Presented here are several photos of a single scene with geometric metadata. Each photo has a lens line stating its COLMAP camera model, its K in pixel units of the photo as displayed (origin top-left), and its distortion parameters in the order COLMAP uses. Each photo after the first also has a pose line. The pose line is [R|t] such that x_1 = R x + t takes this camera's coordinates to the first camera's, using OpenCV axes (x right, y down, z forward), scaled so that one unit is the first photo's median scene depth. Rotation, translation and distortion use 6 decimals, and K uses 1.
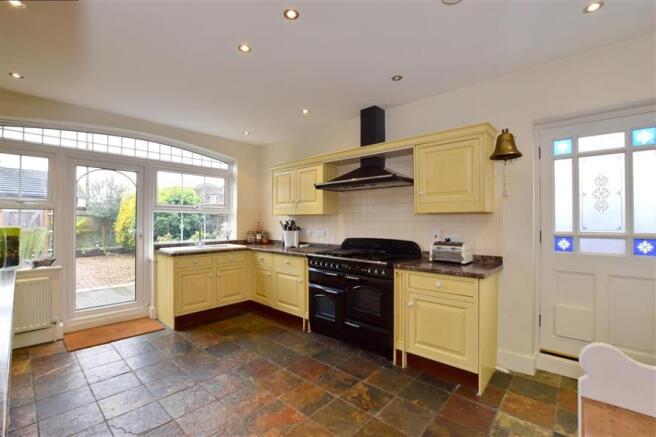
lens RADIAL K [[296.2, 0, 316.7], [0, 296.2, 212.5], [0, 0, 1]] dist [0.000836, 0.000238]
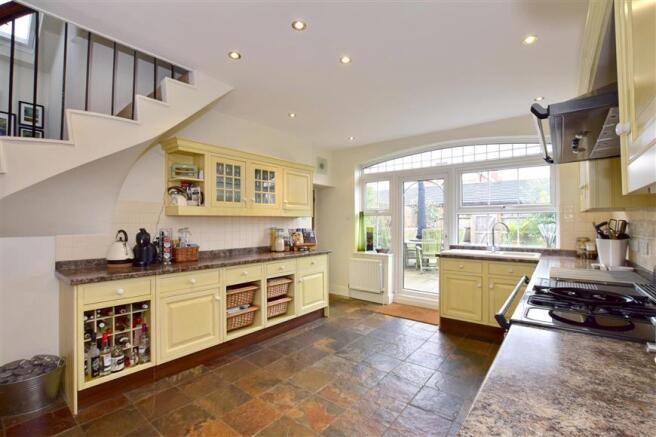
lens RADIAL K [[296.2, 0, 331.5], [0, 296.2, 217.3], [0, 0, 1]] dist [0.000836, 0.000238]
pose [[0.111742, -0.022998, -0.993471, 0.367924], [0.032370, 0.999286, -0.019492, 0.012752], [0.993210, -0.029980, 0.112407, 0.380982]]
